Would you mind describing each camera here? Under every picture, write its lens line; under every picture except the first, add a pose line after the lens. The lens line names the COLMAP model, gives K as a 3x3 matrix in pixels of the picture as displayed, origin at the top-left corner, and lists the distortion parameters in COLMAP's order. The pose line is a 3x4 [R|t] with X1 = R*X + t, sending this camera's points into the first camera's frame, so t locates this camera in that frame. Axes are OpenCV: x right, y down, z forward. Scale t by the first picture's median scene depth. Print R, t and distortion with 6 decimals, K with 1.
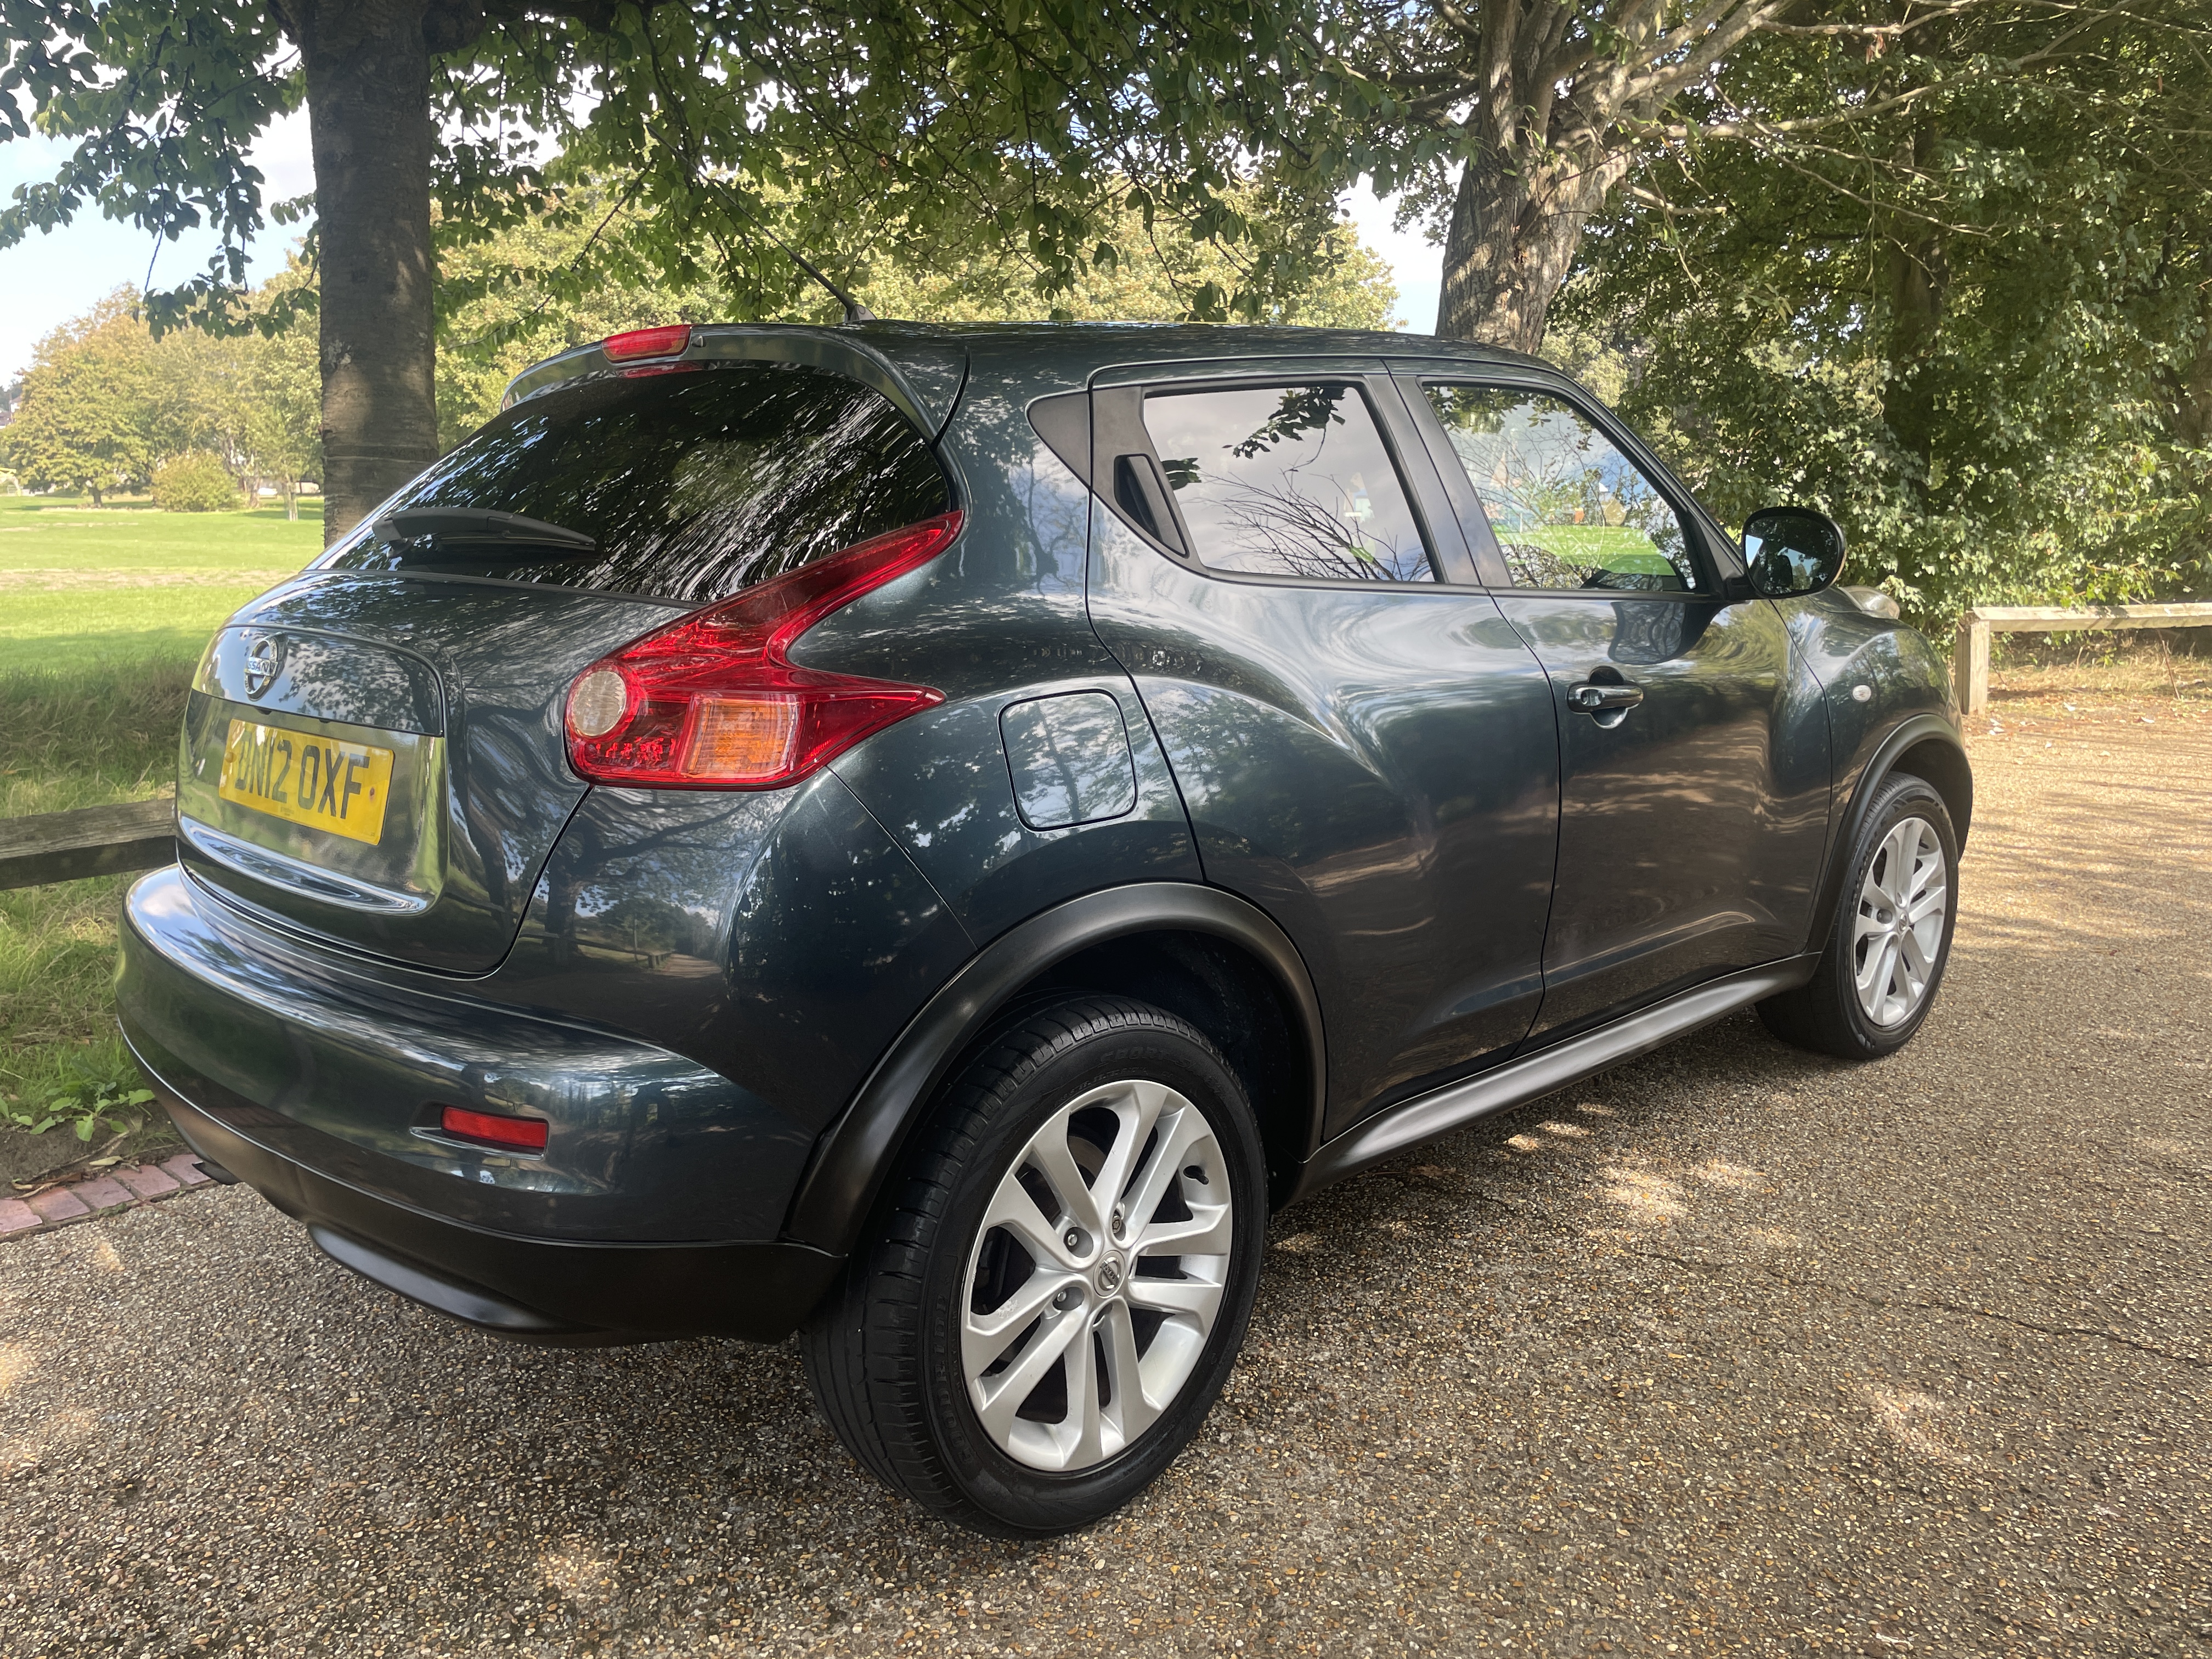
lens RADIAL K [[1676.0, 0, 1105.5], [0, 1676.0, 819.2], [0, 0, 1]] dist [0.056298, -0.077686]
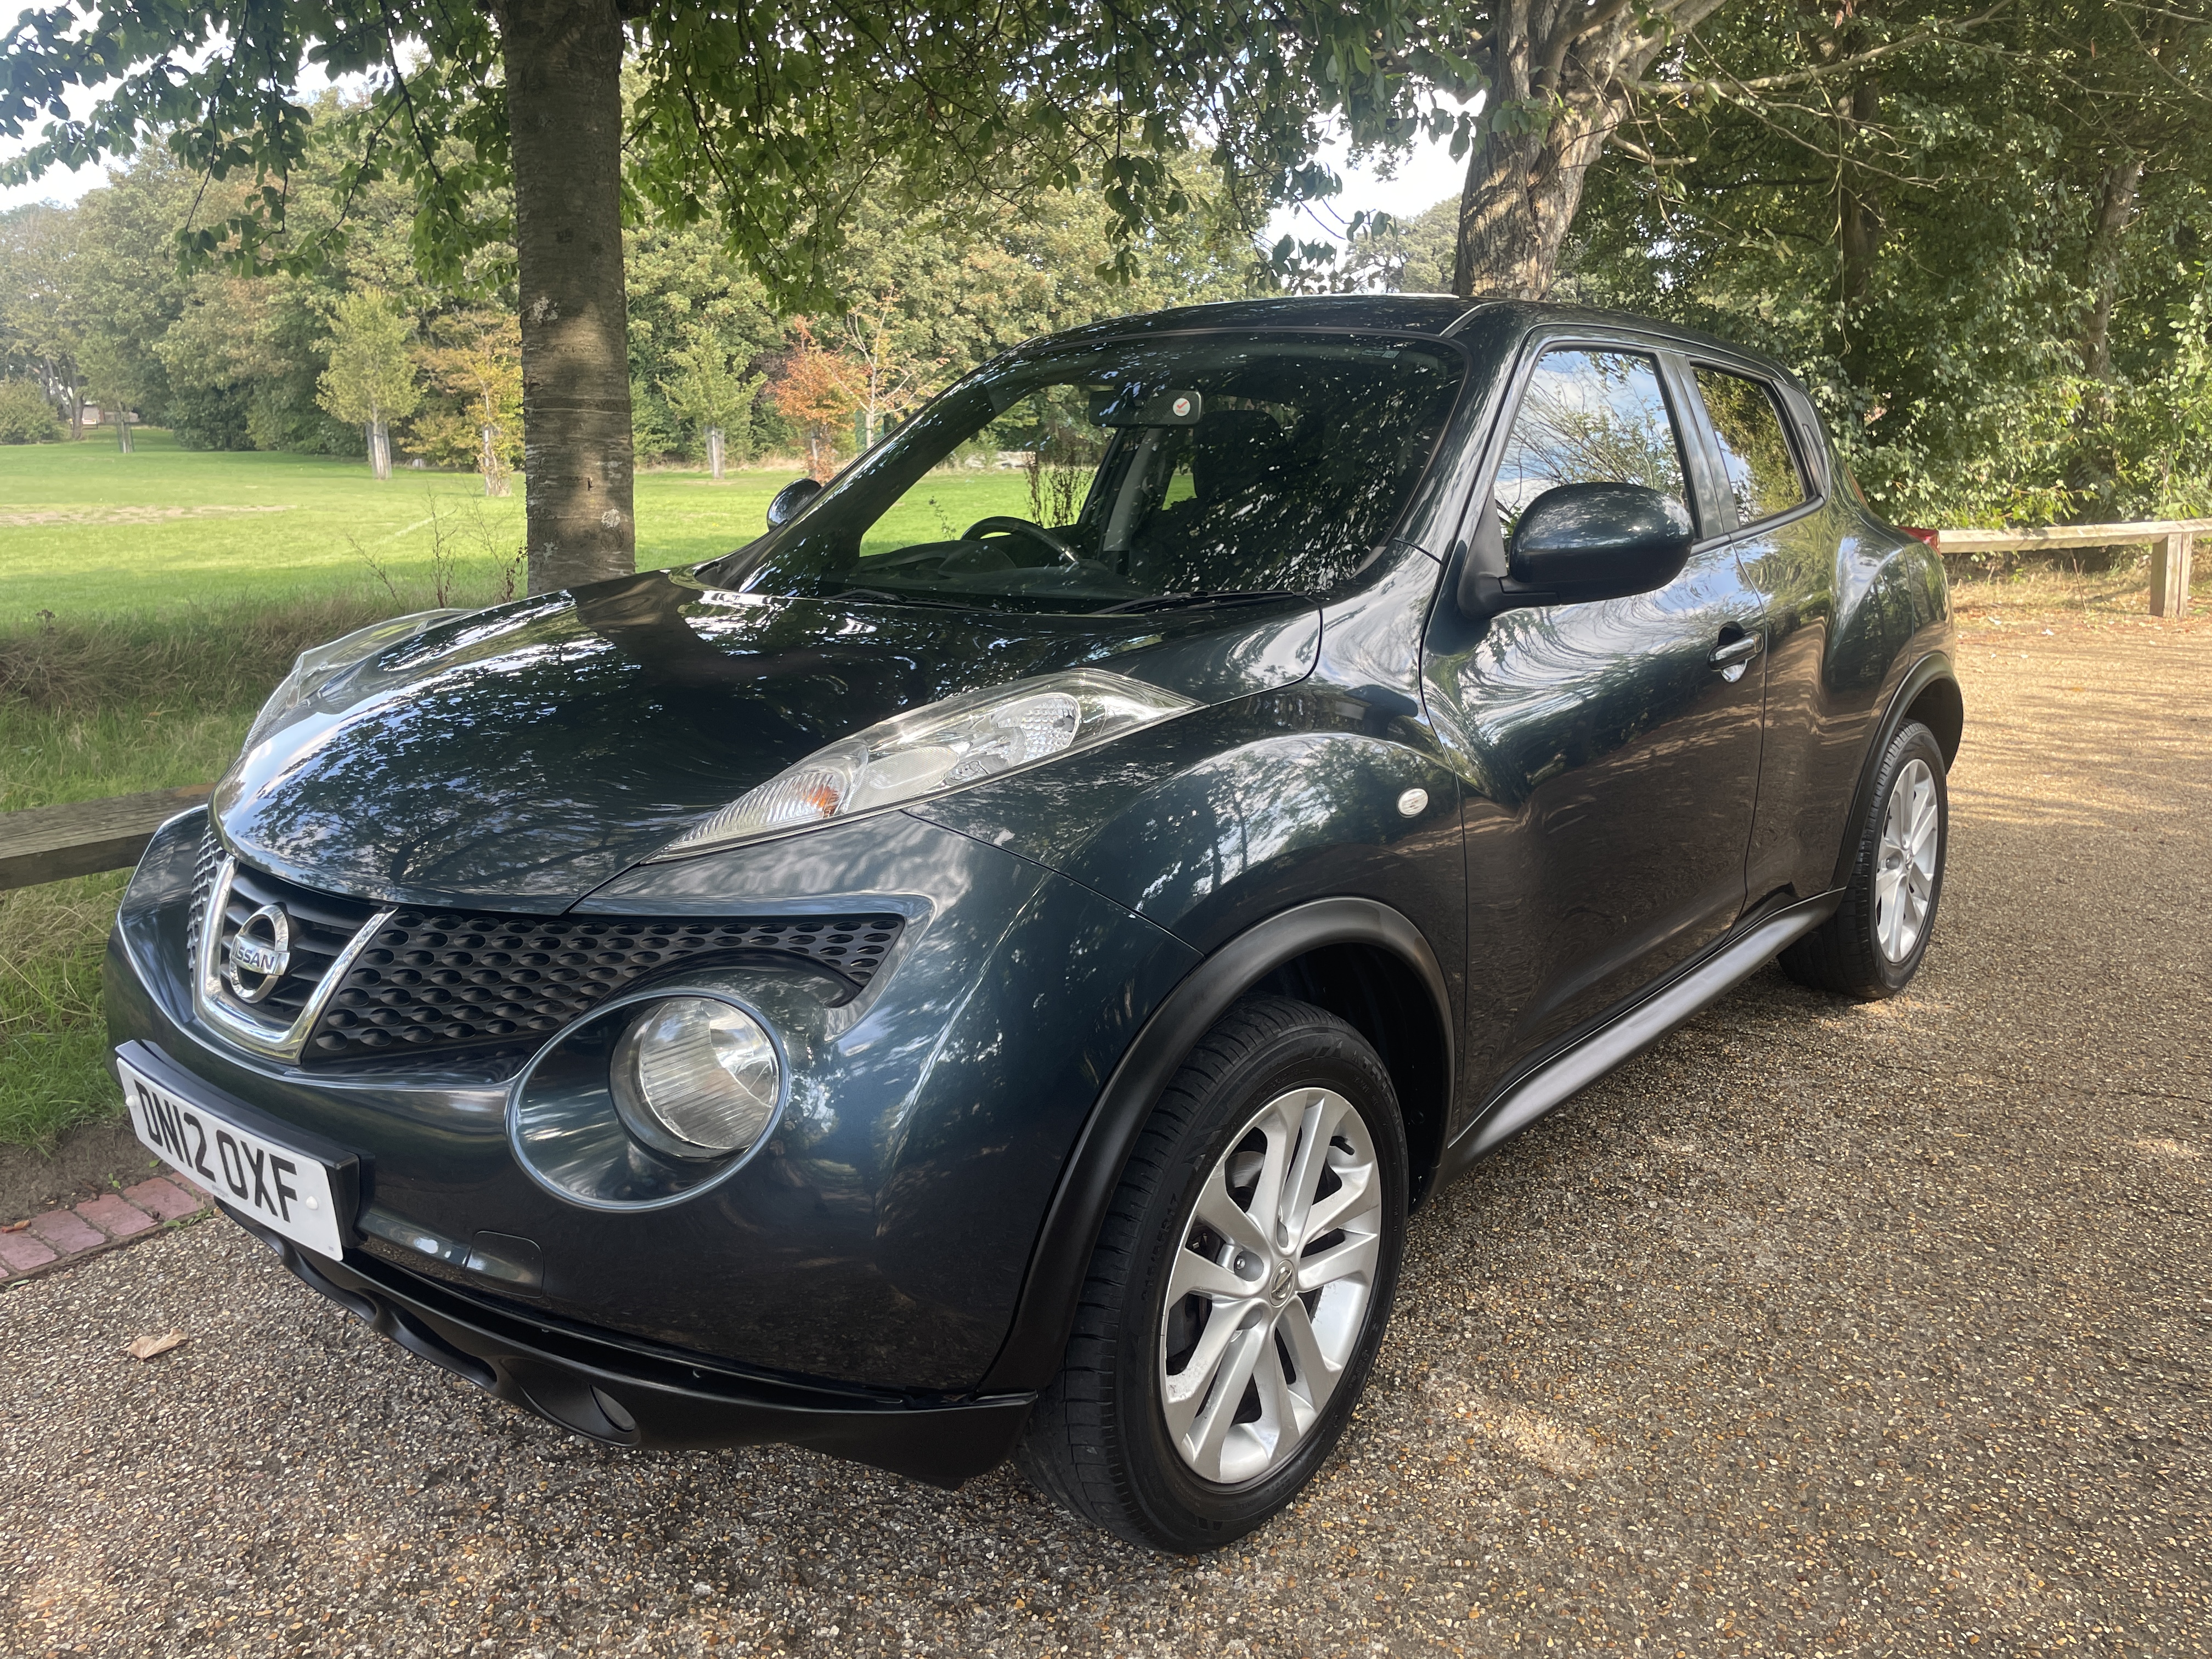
lens RADIAL K [[1676.0, 0, 1097.3], [0, 1676.0, 821.9], [0, 0, 1]] dist [0.056298, -0.077686]
pose [[0.996159, -0.024258, 0.084135, -0.113614], [0.020509, 0.998770, 0.045139, 0.003366], [-0.085127, -0.043240, 0.995431, -0.055819]]
